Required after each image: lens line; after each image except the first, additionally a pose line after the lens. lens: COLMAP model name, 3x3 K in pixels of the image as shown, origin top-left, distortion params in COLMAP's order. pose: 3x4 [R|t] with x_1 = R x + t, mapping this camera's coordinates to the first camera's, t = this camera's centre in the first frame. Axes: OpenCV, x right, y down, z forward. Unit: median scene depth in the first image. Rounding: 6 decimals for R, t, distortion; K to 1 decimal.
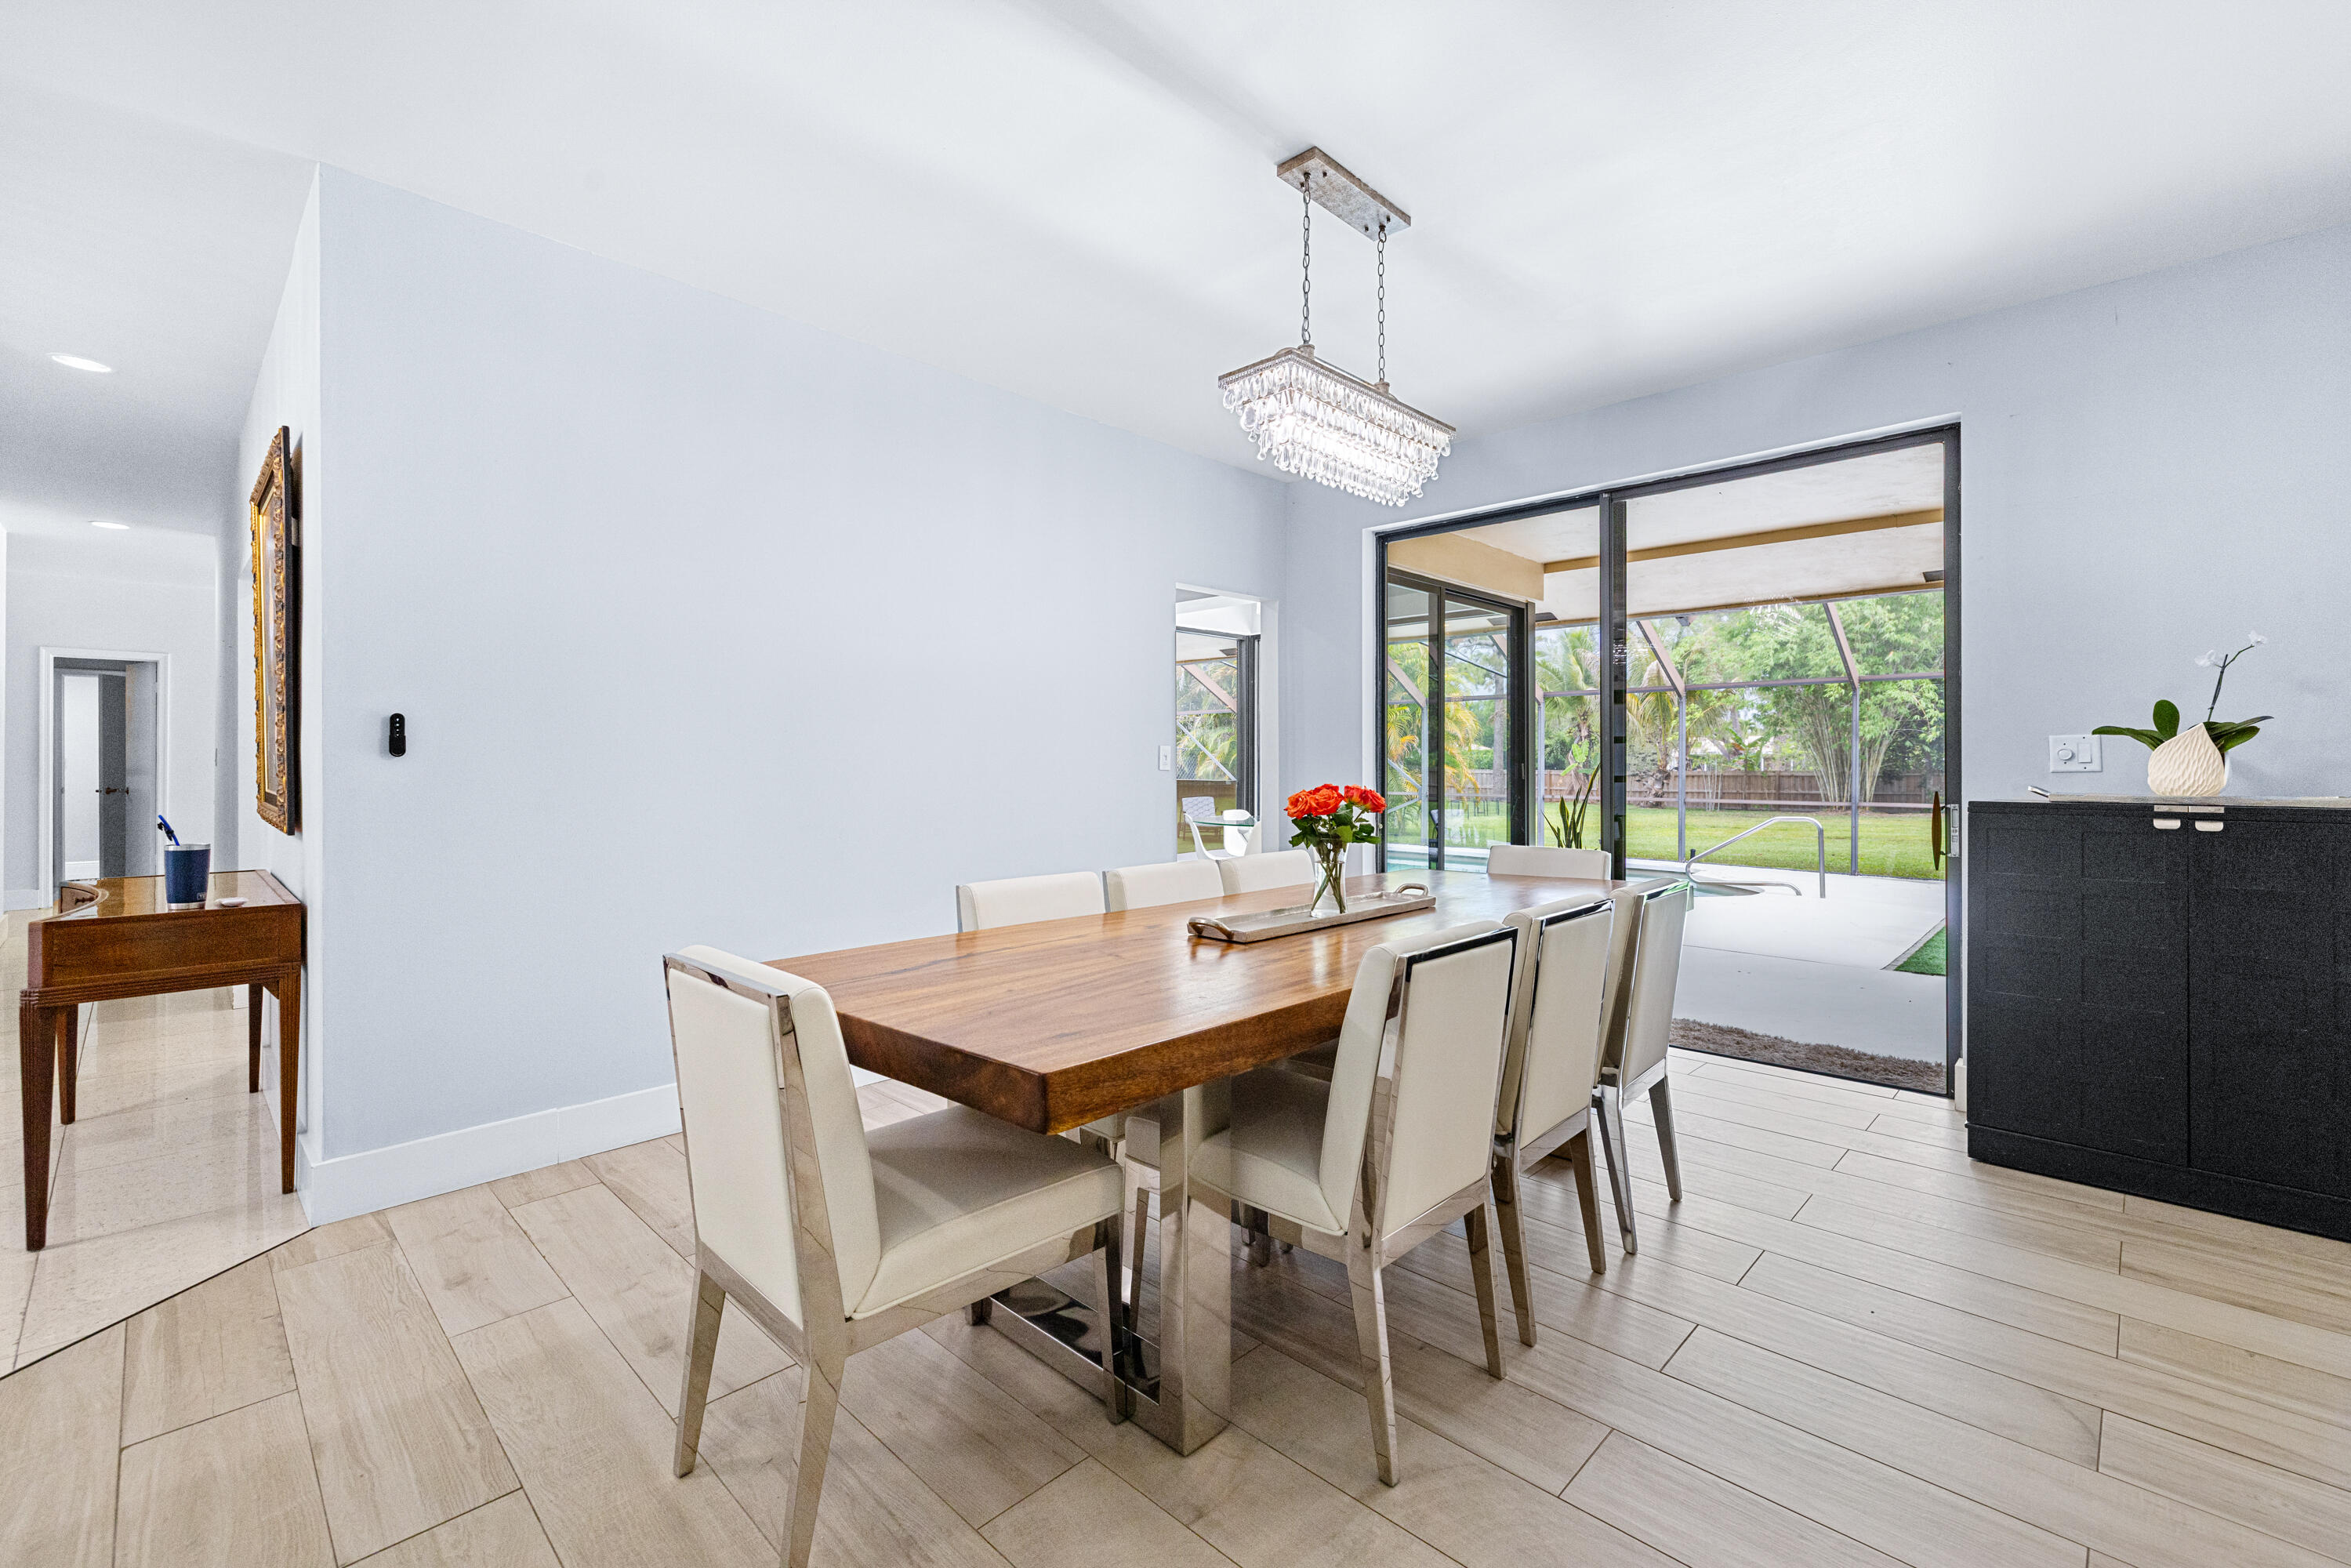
lens RADIAL K [[994.3, 0, 1166.1], [0, 994.3, 762.7], [0, 0, 1]] dist [-0.000852, -0.000301]
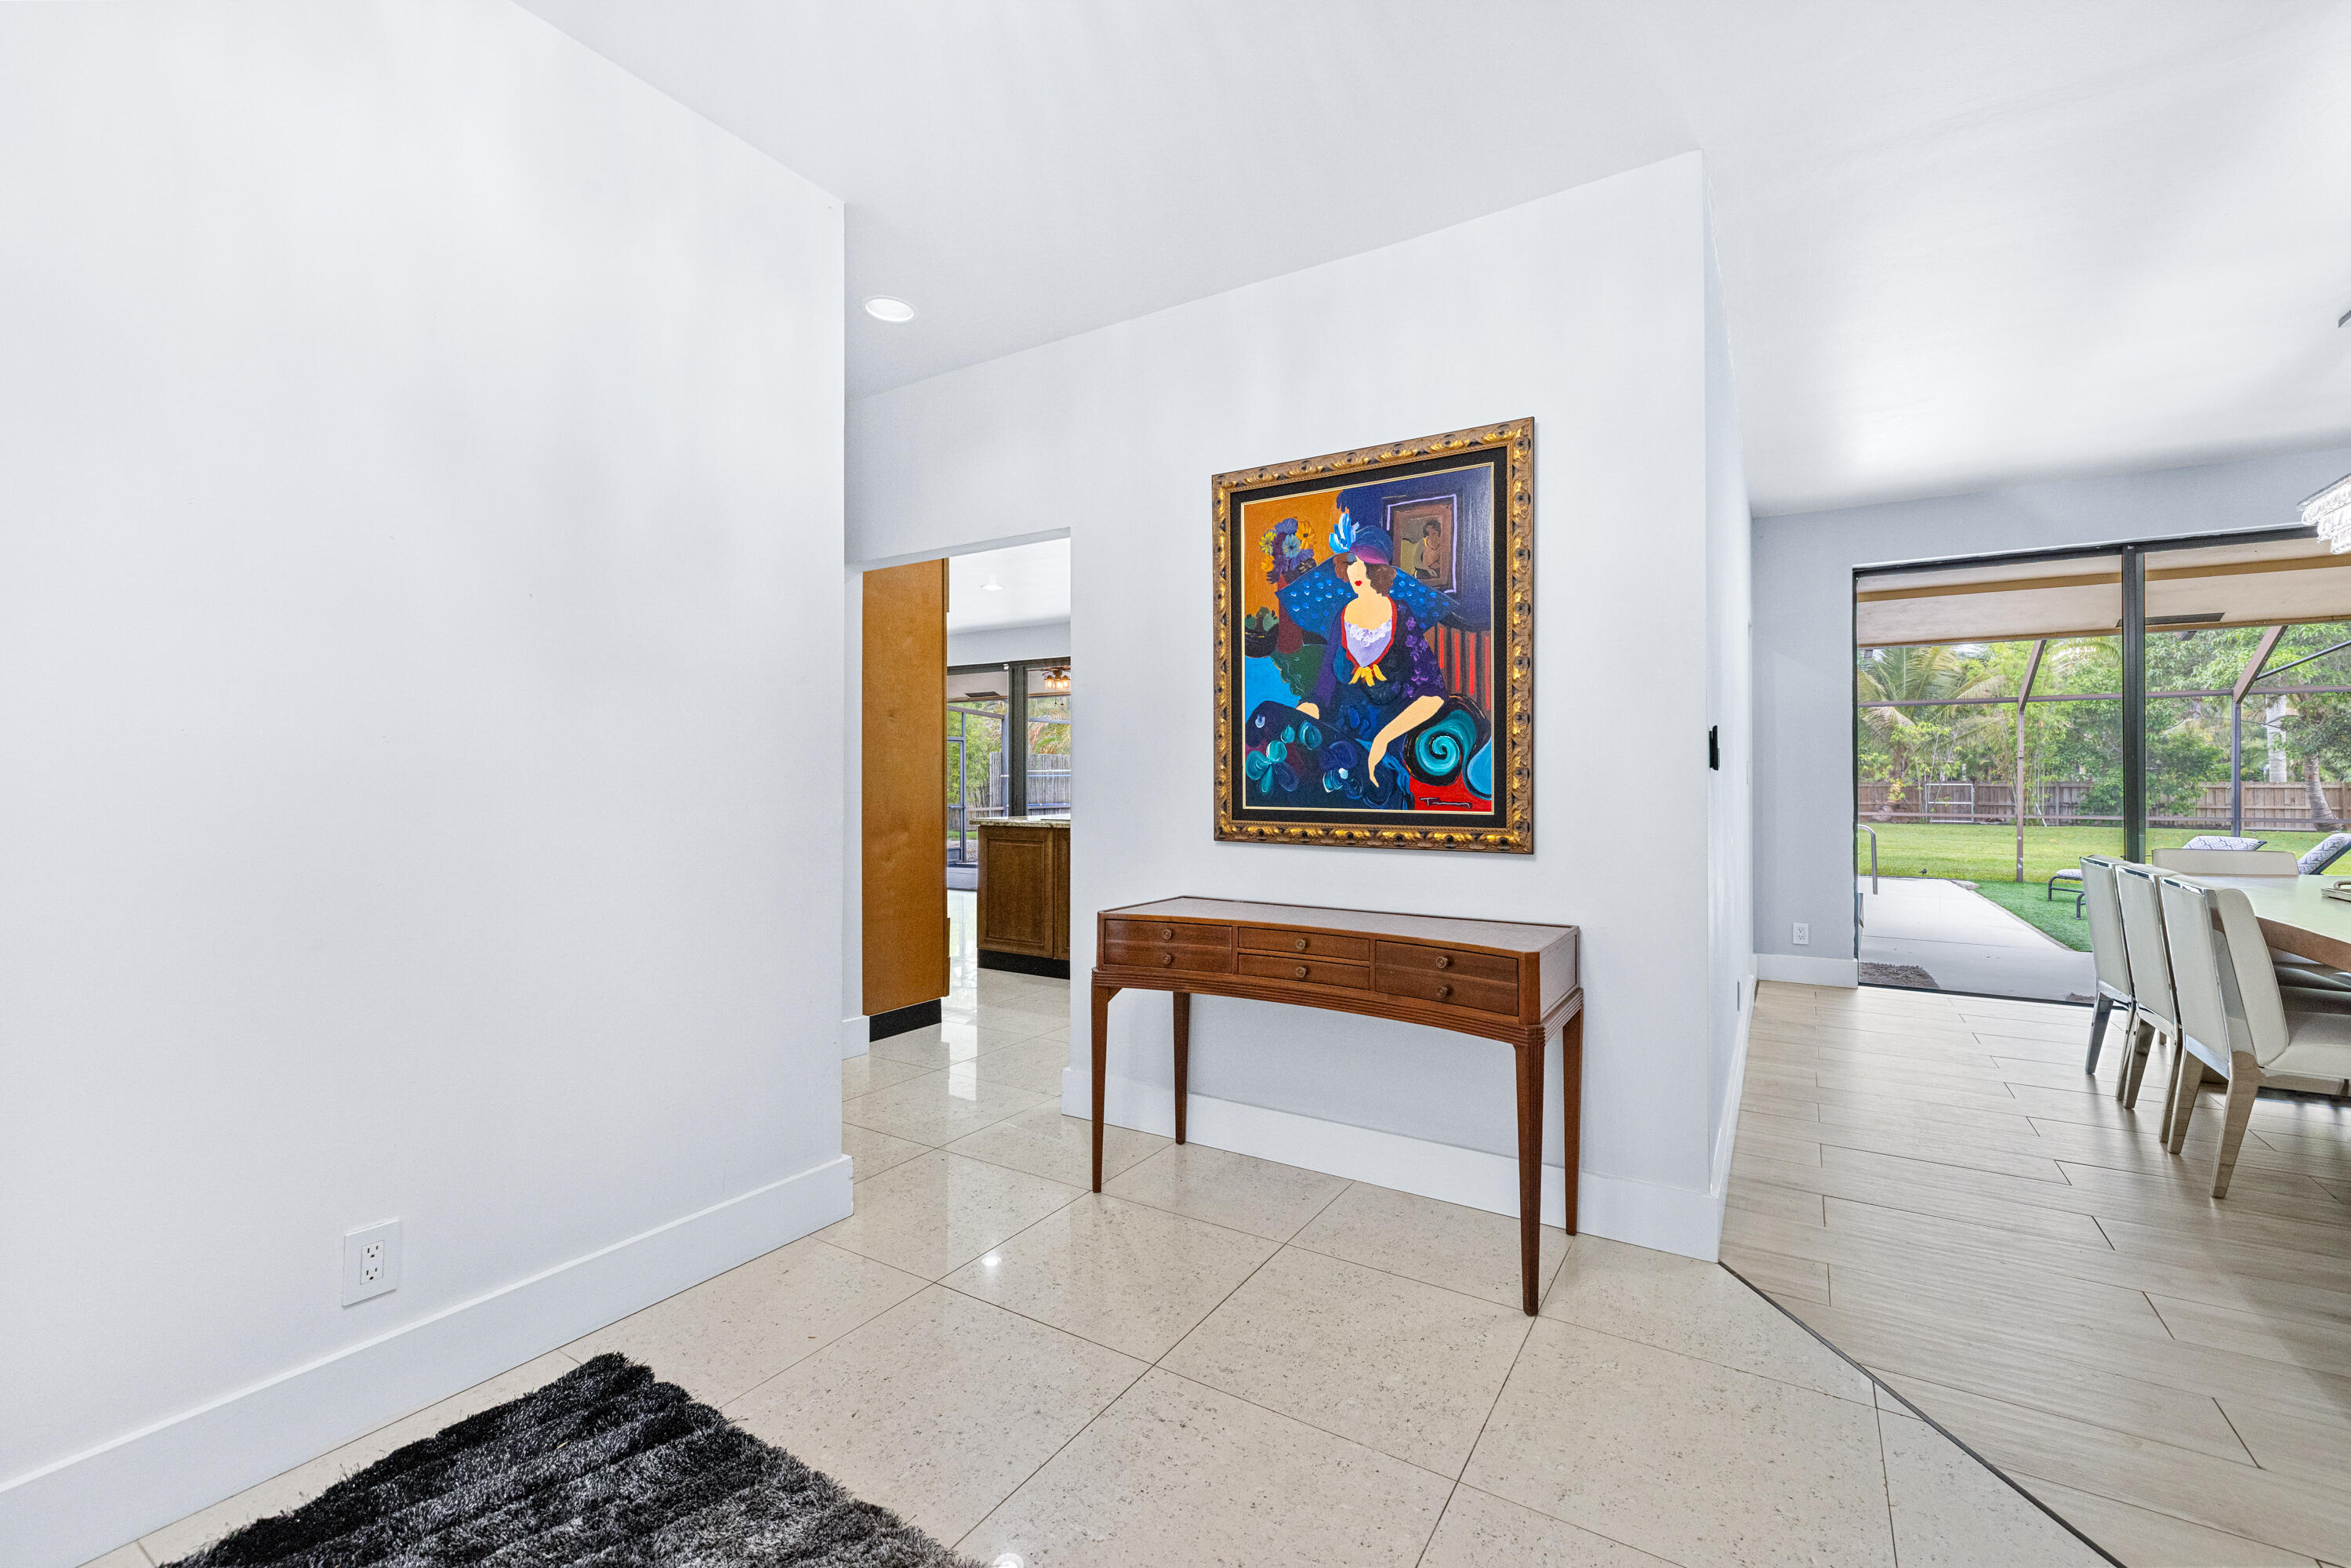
lens RADIAL K [[994.3, 0, 1173.2], [0, 994.3, 767.1], [0, 0, 1]] dist [-0.000852, -0.000301]
pose [[0.976317, 0.001981, 0.216334, -1.335081], [0.000600, 0.999929, -0.011864, 0.000499], [-0.216343, 0.011713, 0.976247, 0.166352]]
